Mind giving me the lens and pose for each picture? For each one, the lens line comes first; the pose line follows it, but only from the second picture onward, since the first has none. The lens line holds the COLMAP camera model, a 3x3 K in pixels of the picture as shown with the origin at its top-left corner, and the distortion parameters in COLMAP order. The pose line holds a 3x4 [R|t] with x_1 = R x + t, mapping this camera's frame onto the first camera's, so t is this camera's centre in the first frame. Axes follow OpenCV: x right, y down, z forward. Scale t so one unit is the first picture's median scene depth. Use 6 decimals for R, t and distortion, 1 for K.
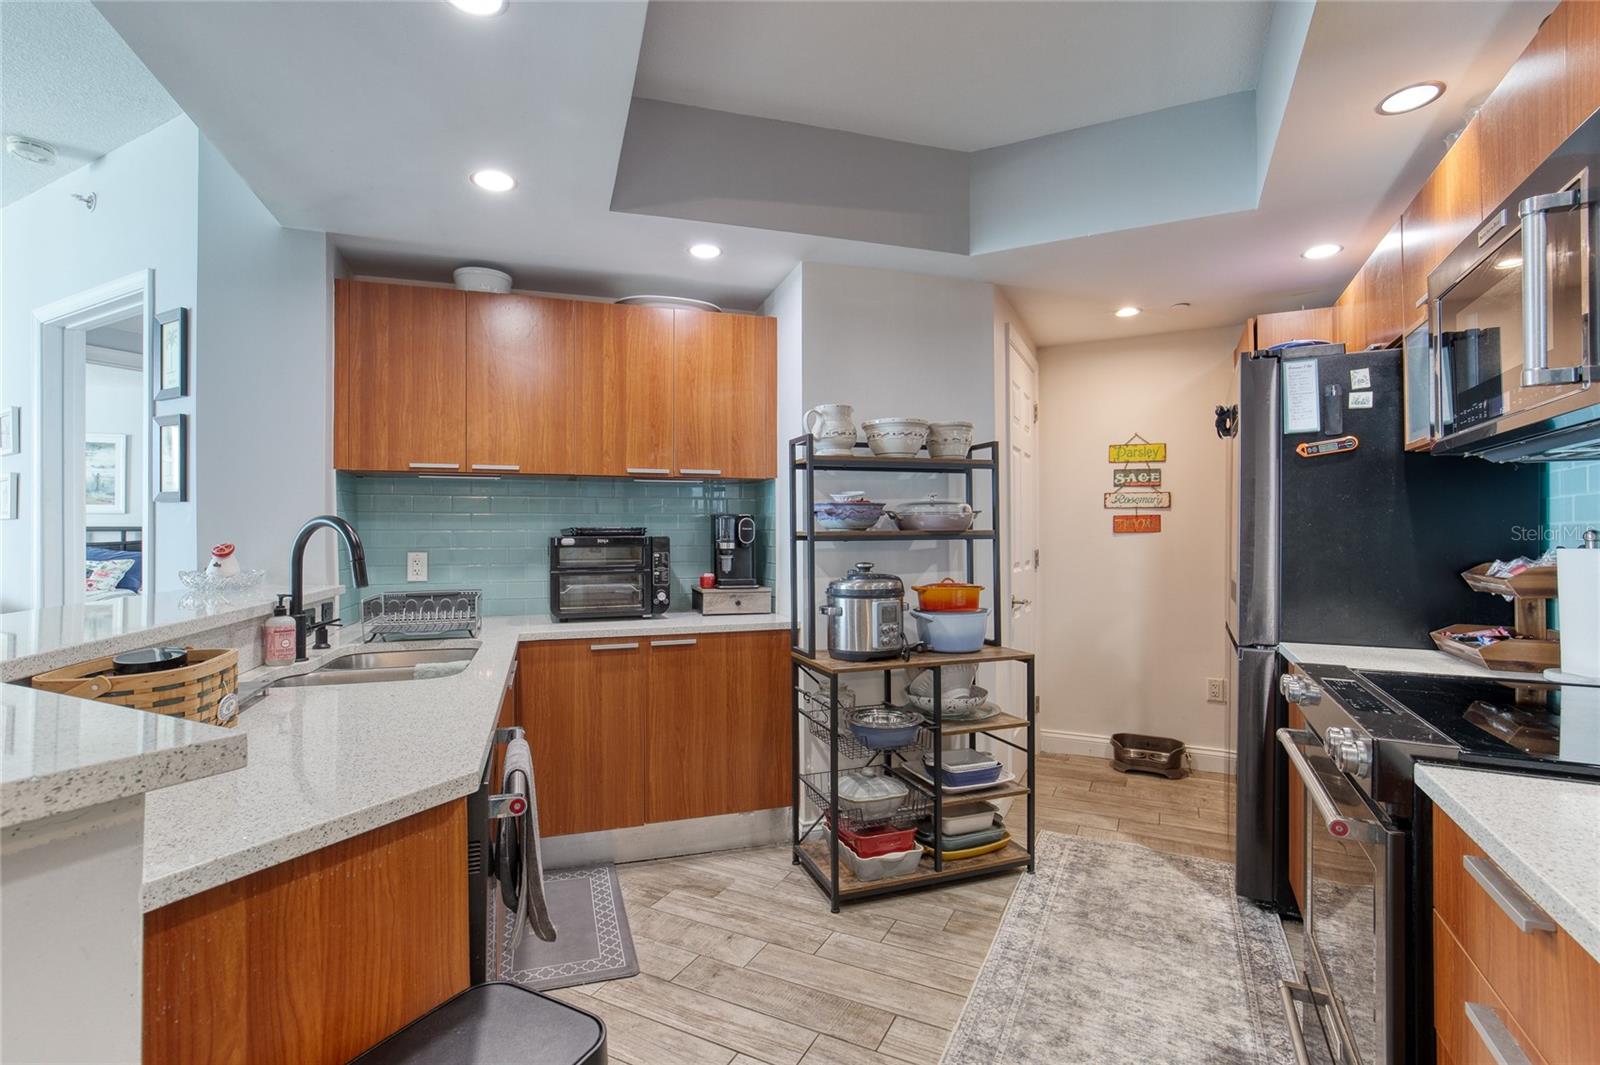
lens RADIAL K [[723.5, 0, 791.7], [0, 723.5, 534.0], [0, 0, 1]] dist [-0.013539, 0.005302]
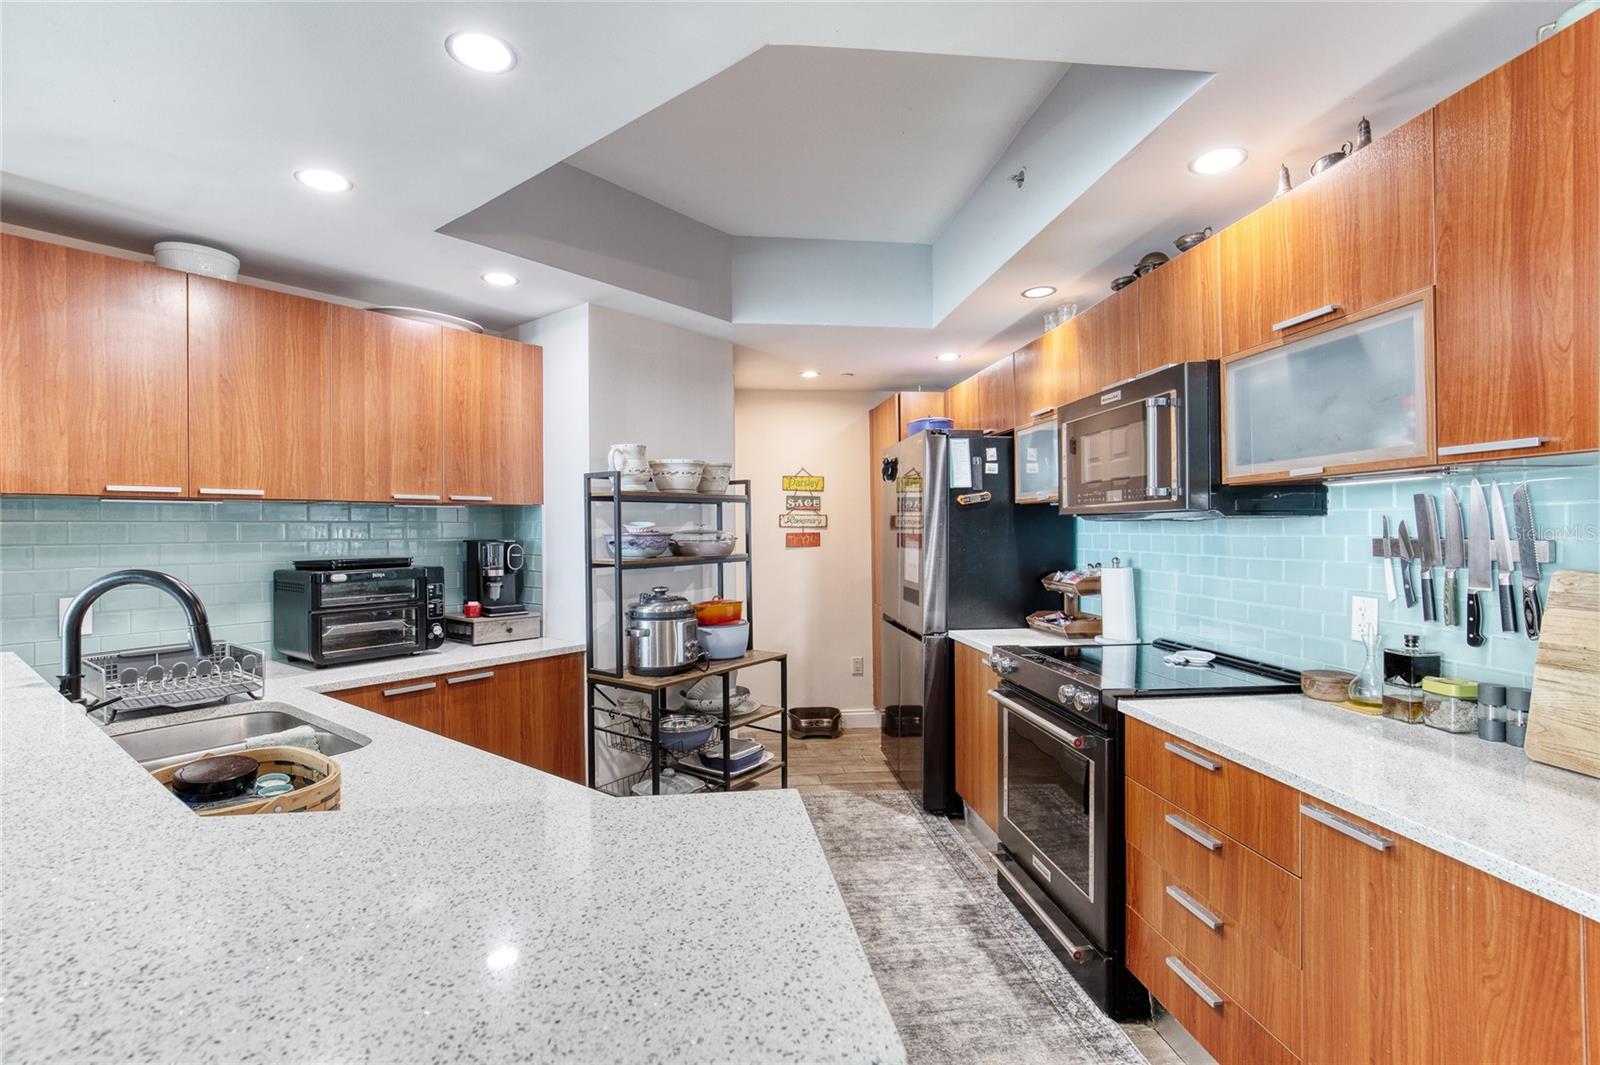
lens RADIAL K [[723.5, 0, 761.2], [0, 723.5, 532.6], [0, 0, 1]] dist [-0.013539, 0.005302]
pose [[0.843861, -0.008324, 0.536498, -0.352558], [0.004945, 0.999958, 0.007737, -0.050456], [-0.536540, -0.003876, 0.843866, -0.027407]]
